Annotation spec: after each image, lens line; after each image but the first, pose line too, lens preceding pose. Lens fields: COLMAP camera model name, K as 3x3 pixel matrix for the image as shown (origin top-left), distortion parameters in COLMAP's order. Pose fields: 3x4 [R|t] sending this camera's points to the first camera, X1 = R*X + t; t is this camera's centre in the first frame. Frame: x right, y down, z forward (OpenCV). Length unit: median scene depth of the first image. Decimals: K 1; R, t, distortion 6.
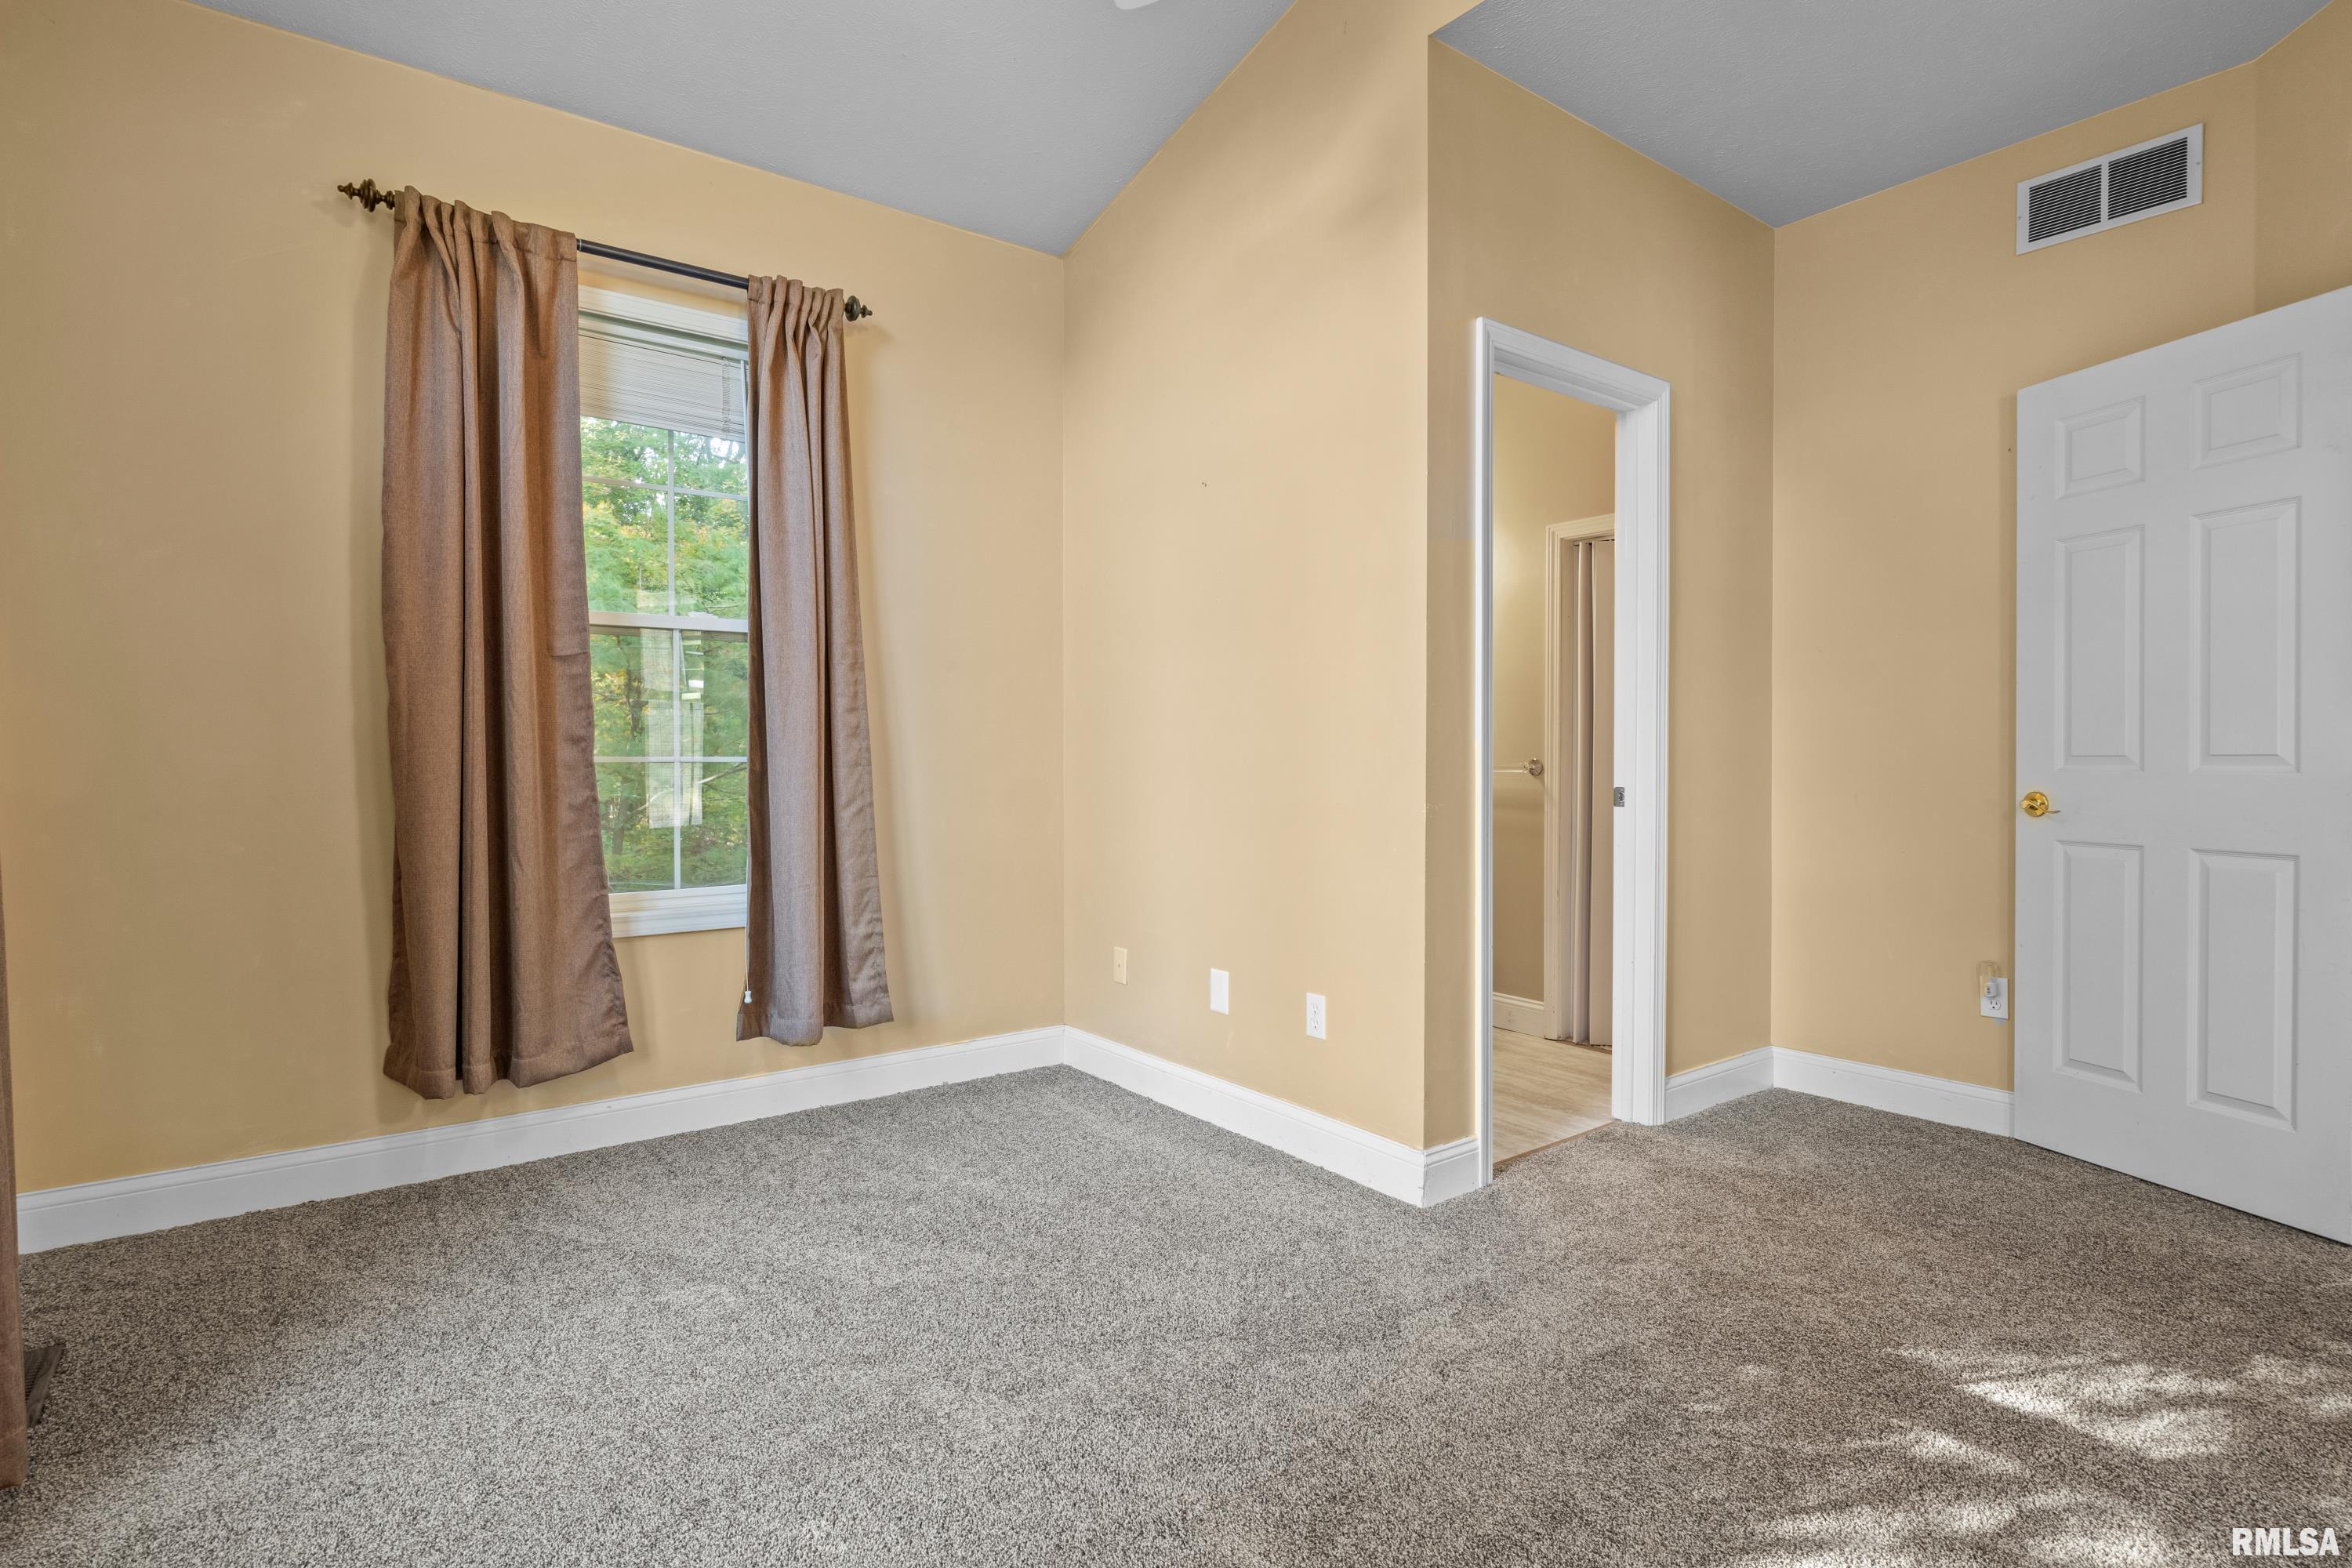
lens RADIAL K [[1175.0, 0, 1181.0], [0, 1175.0, 776.7], [0, 0, 1]] dist [-0.000445, -0.002010]
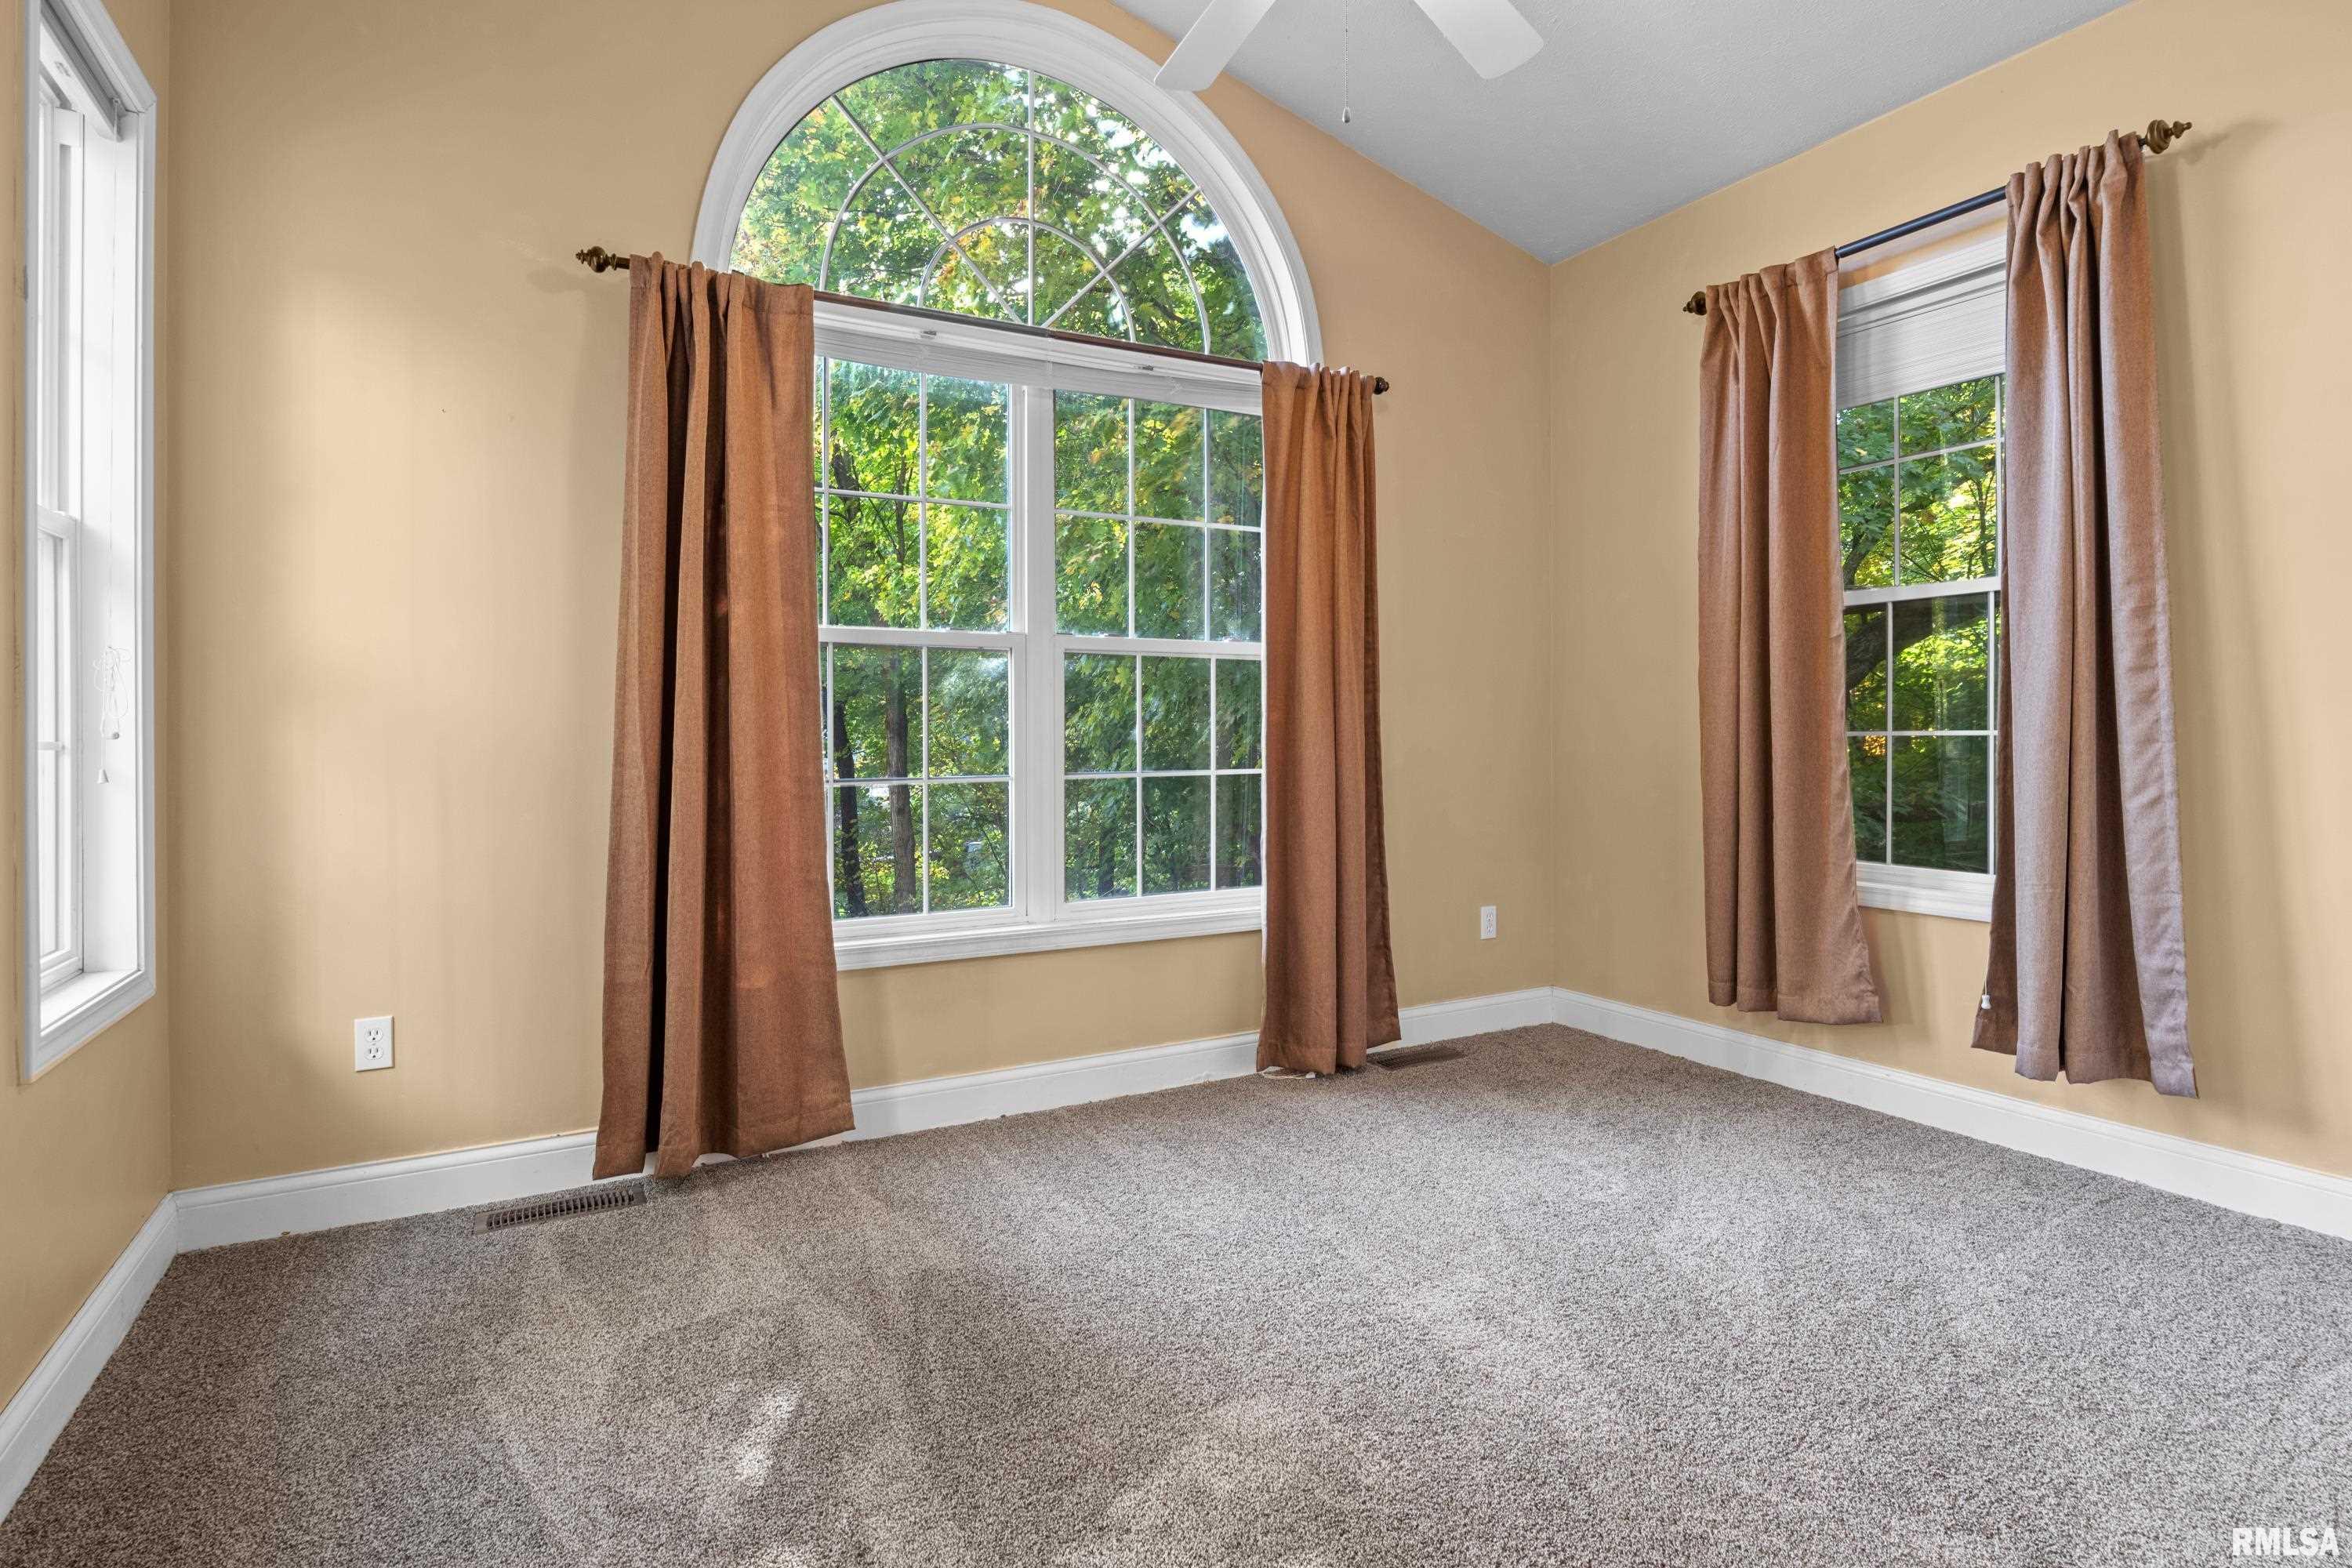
lens RADIAL K [[1209.9, 0, 1186.8], [0, 1209.9, 730.6], [0, 0, 1]] dist [-0.002111, -0.000848]
pose [[-0.141378, 0.002167, -0.989953, 0.616652], [-0.010144, 0.999942, 0.003637, -0.013996], [0.989904, 0.010557, -0.141347, 0.530618]]
